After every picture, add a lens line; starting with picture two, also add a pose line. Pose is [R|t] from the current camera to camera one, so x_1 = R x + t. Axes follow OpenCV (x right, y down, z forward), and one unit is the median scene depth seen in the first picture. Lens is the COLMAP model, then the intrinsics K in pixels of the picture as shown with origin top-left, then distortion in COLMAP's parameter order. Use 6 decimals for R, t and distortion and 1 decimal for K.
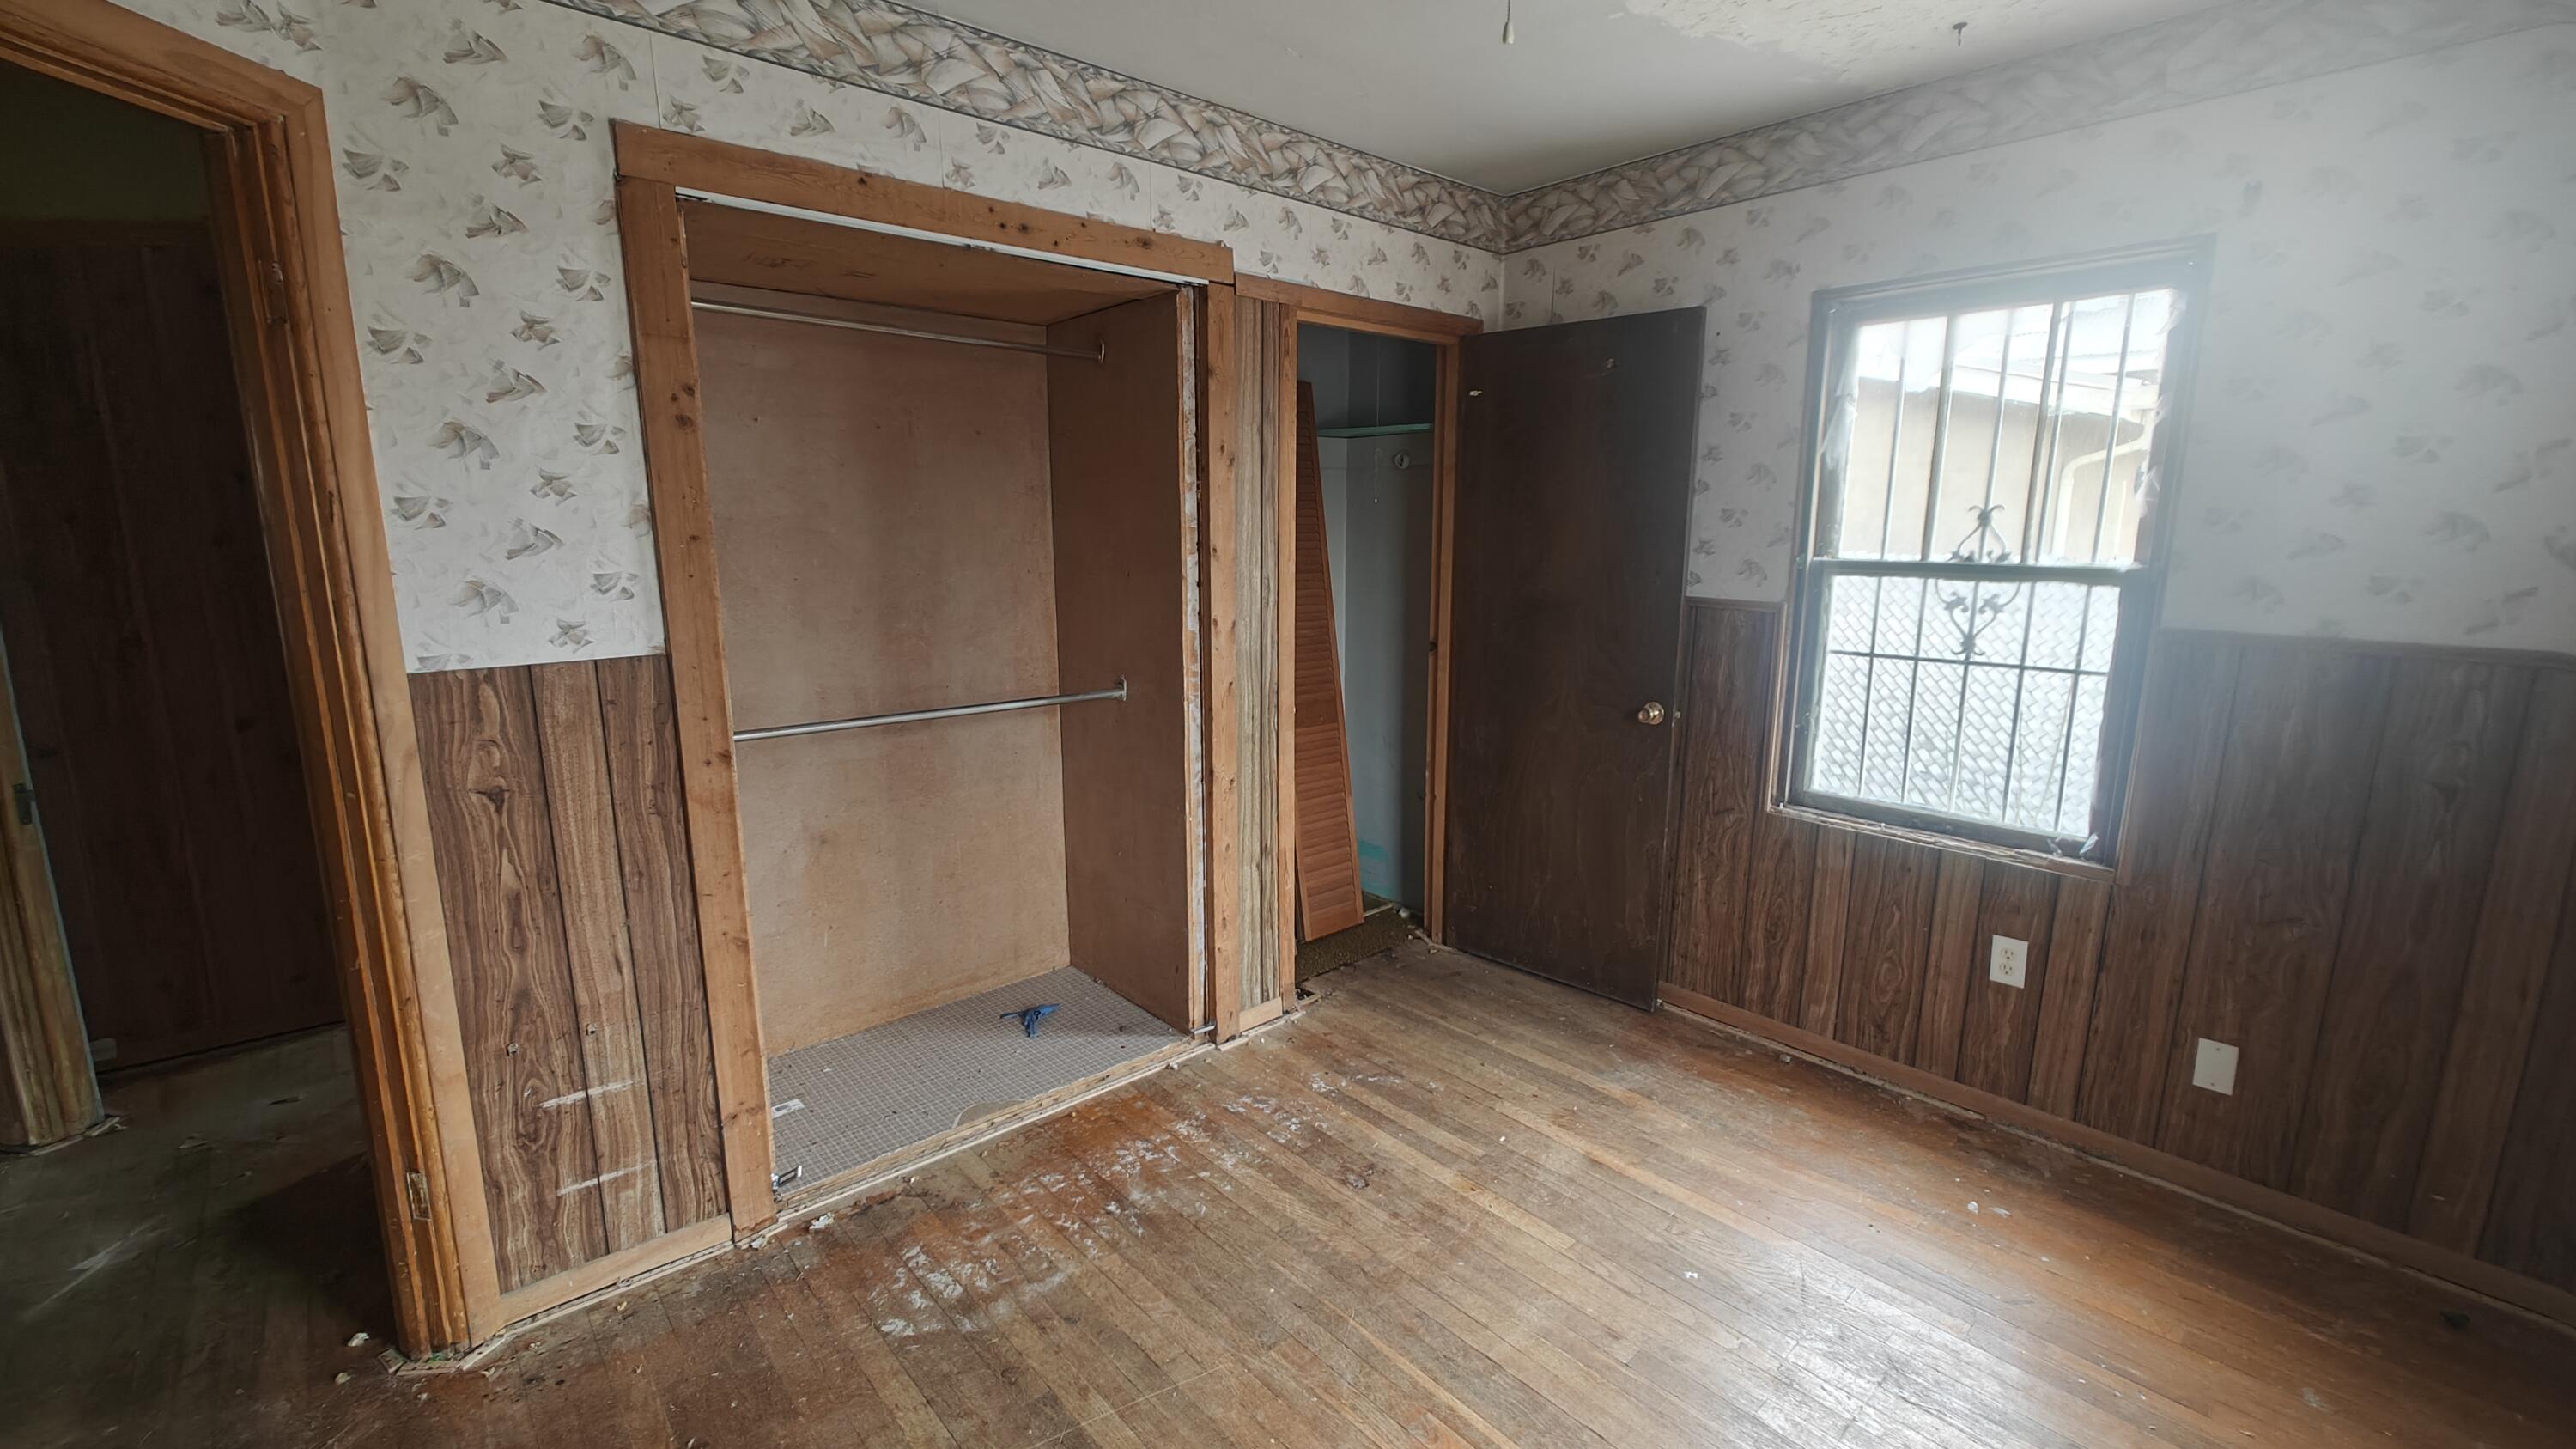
lens RADIAL K [[1085.0, 0, 1284.4], [0, 1085.0, 721.8], [0, 0, 1]] dist [-0.002799, 0.000227]
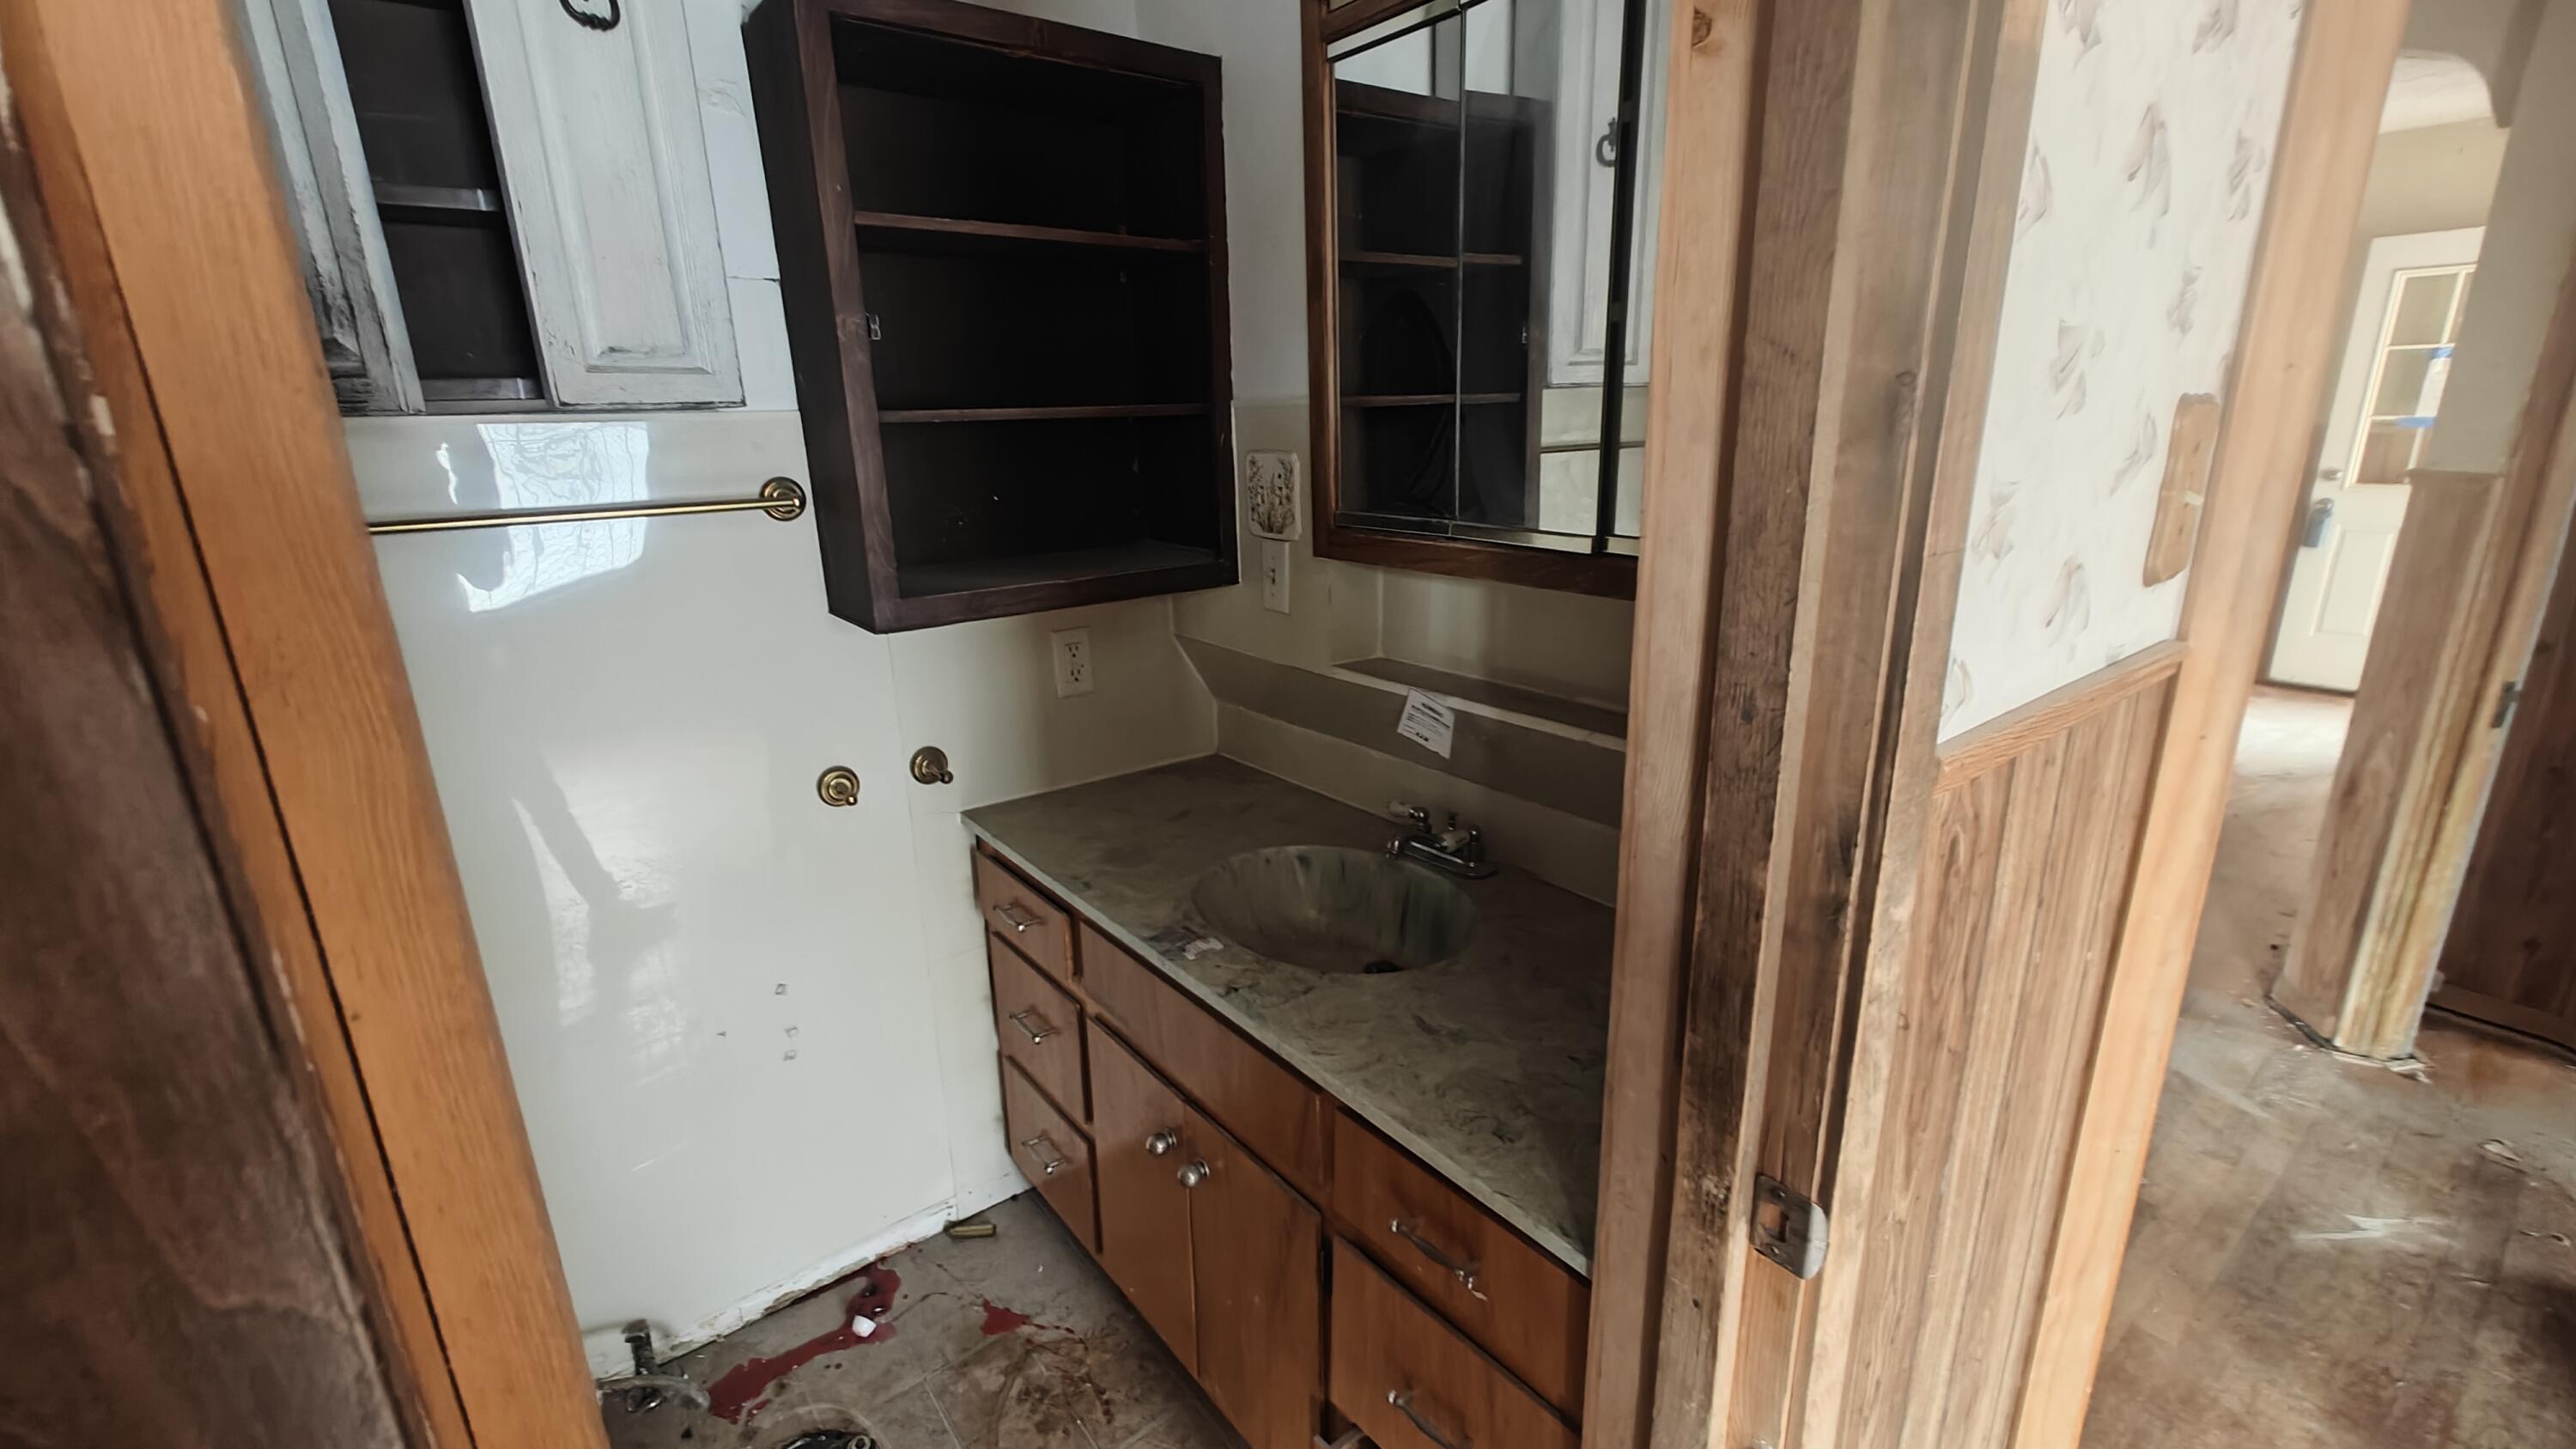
lens RADIAL K [[1079.9, 0, 1281.6], [0, 1079.9, 722.1], [0, 0, 1]] dist [0.001251, 0.000272]
pose [[-0.070156, 0.283454, -0.956416, -0.297261], [-0.158121, 0.943497, 0.291224, -0.010430], [0.984924, 0.171661, -0.021372, 0.060958]]
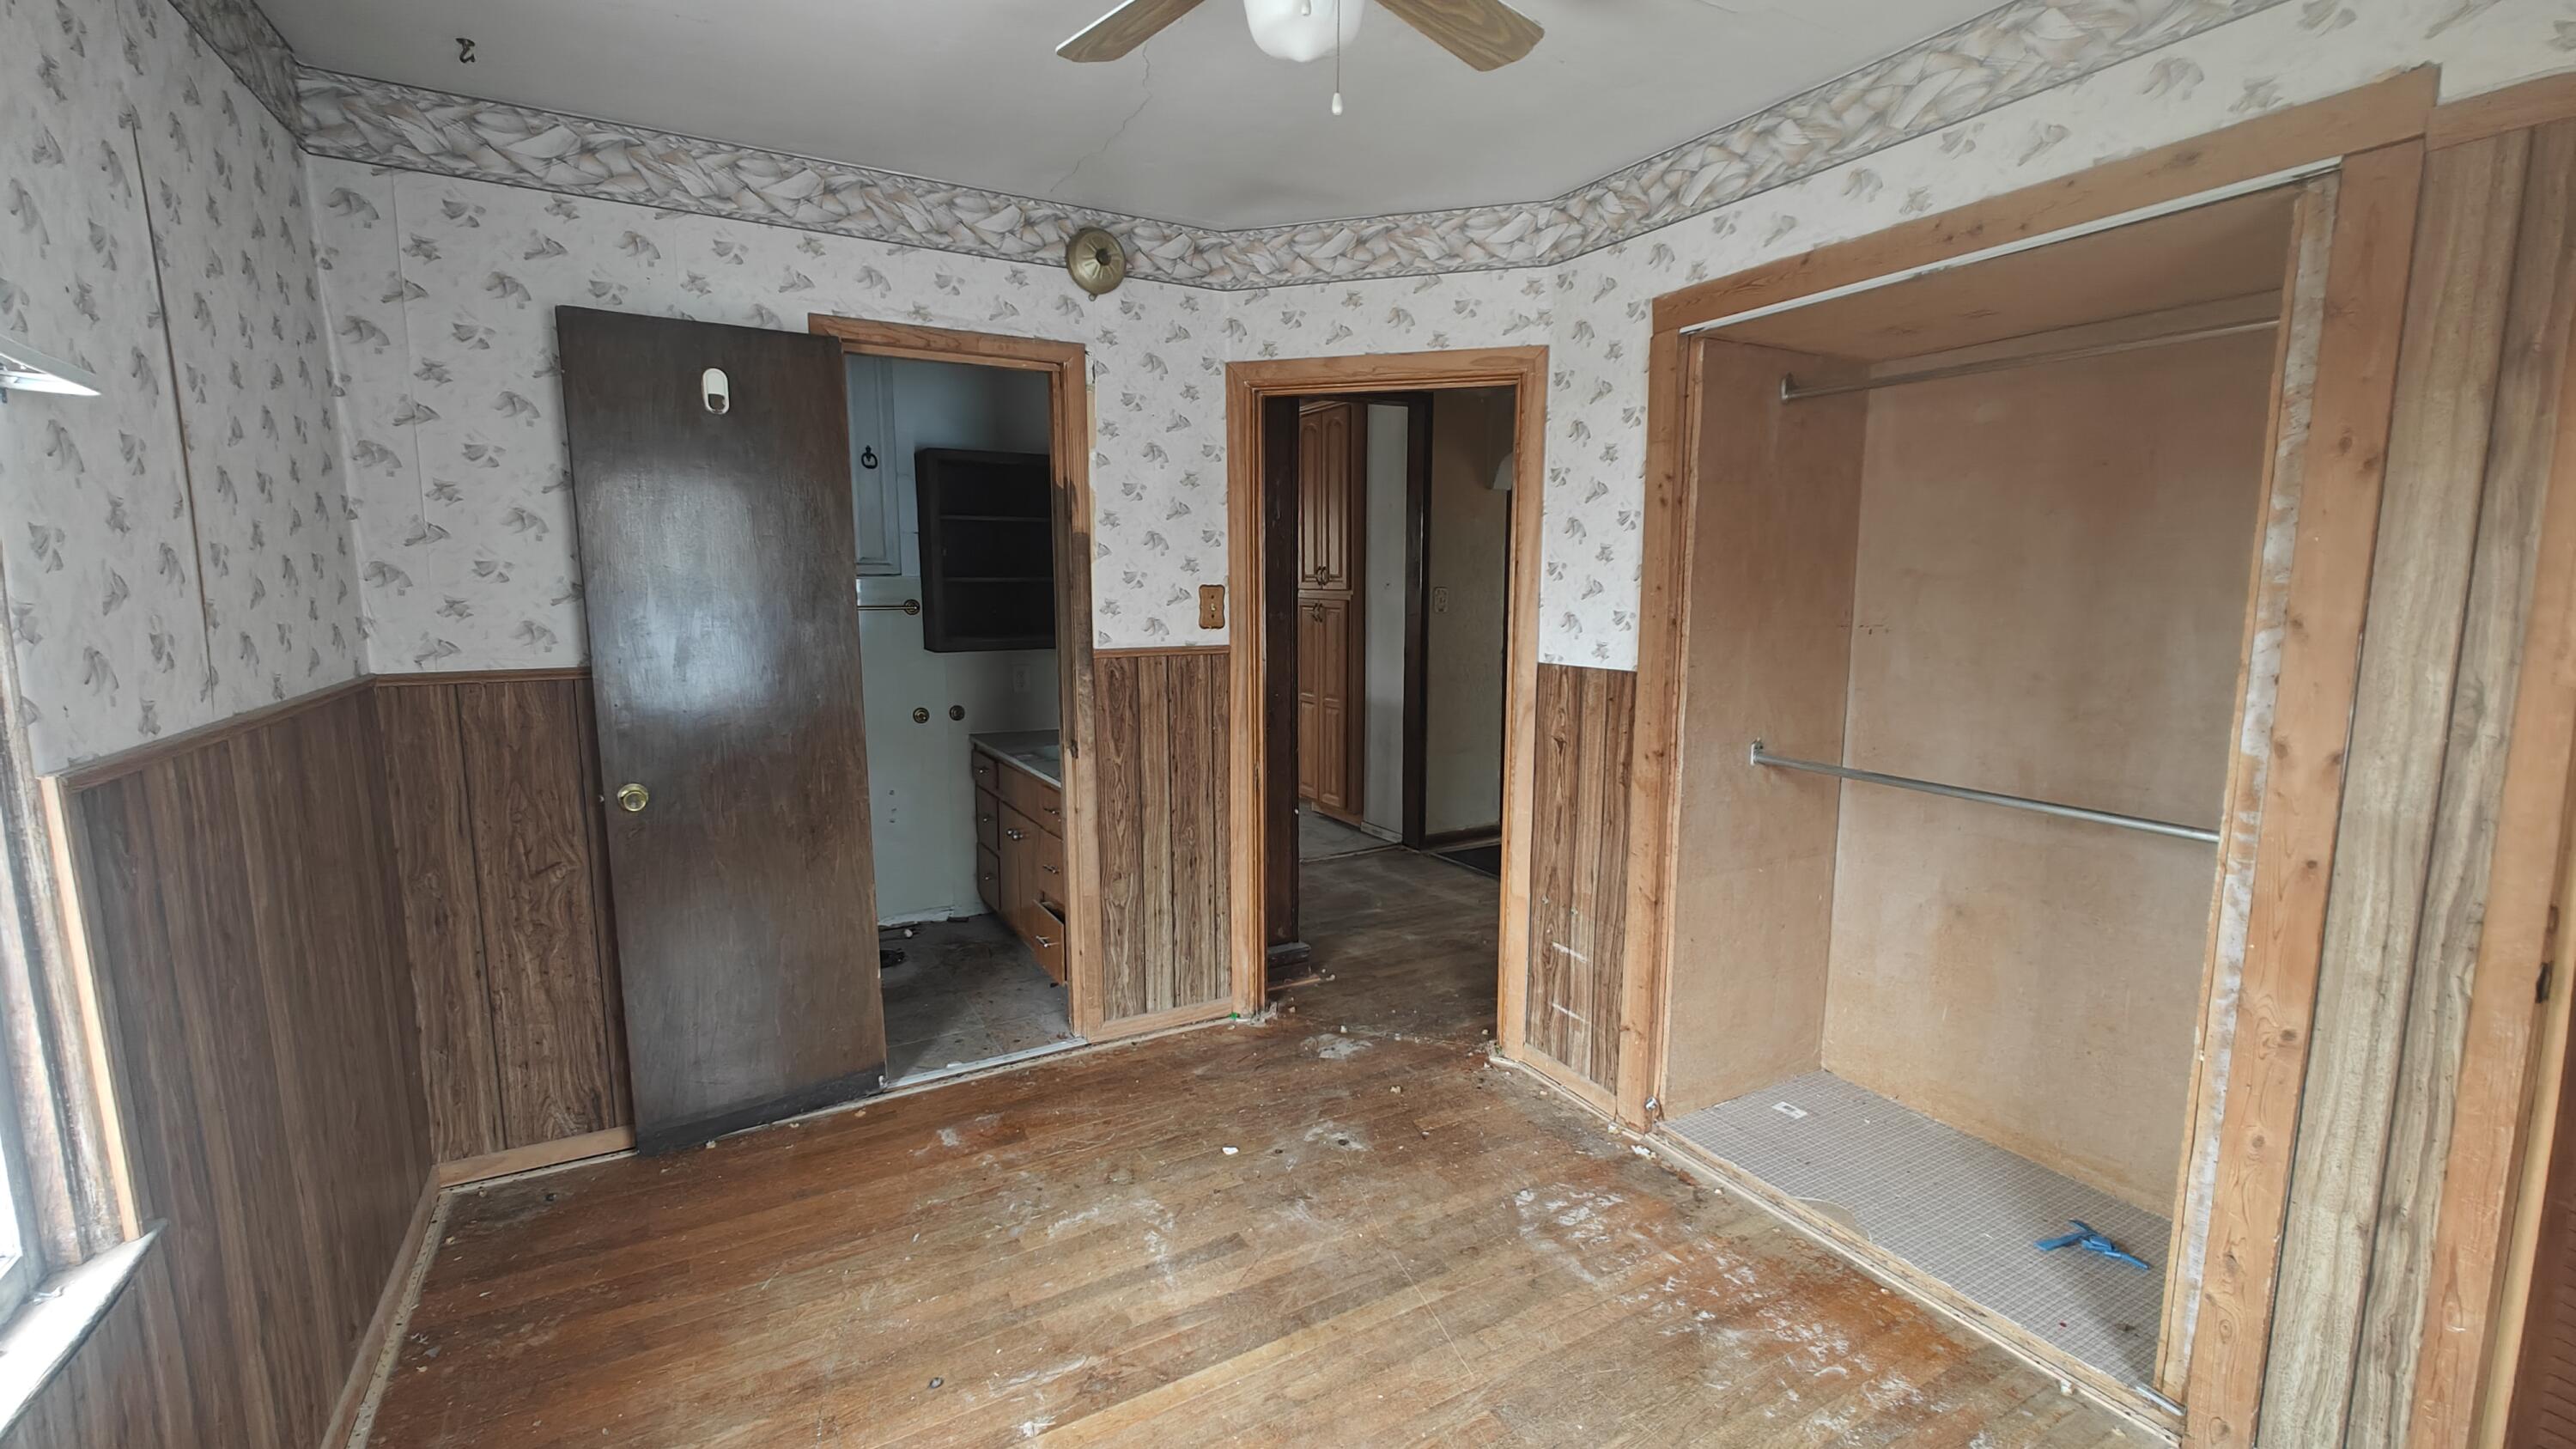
lens RADIAL K [[1085.0, 0, 1284.4], [0, 1085.0, 721.8], [0, 0, 1]] dist [-0.002799, 0.000227]
pose [[-0.232415, 0.126426, -0.964365, 0.838268], [-0.175998, 0.969681, 0.169539, -0.149160], [0.956561, 0.209130, -0.203118, 0.831661]]
